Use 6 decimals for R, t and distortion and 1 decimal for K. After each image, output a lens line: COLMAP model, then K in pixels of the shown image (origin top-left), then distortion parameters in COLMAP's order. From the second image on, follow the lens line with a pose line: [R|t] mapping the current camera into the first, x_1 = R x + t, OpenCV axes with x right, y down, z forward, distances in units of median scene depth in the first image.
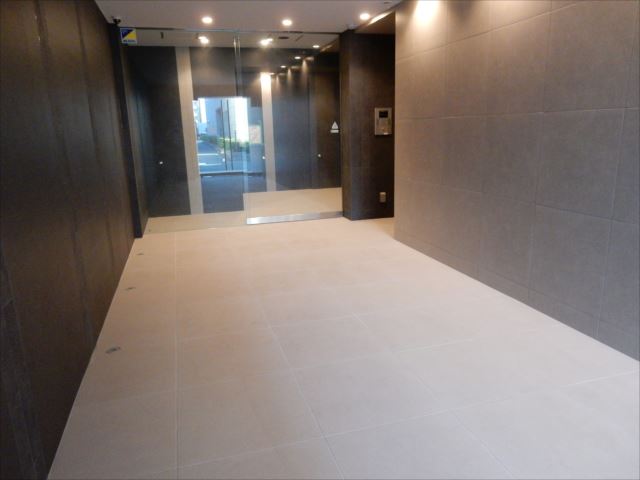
lens RADIAL K [[473.1, 0, 320.0], [0, 473.1, 240.0], [0, 0, 1]] dist [-0.003460, -0.002540]
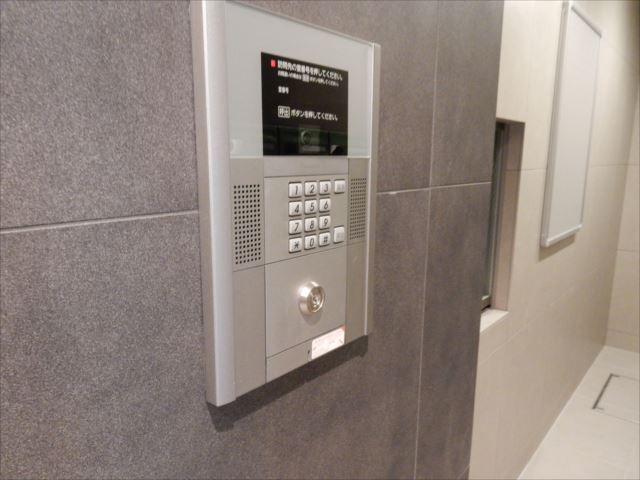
lens RADIAL K [[473.1, 0, 320.0], [0, 473.1, 240.0], [0, 0, 1]] dist [-0.003460, -0.002540]
pose [[0.839473, -0.063564, 0.539672, 0.074661], [0.105309, 0.993337, -0.046814, -0.190345], [-0.533100, 0.096131, 0.840573, 0.737618]]
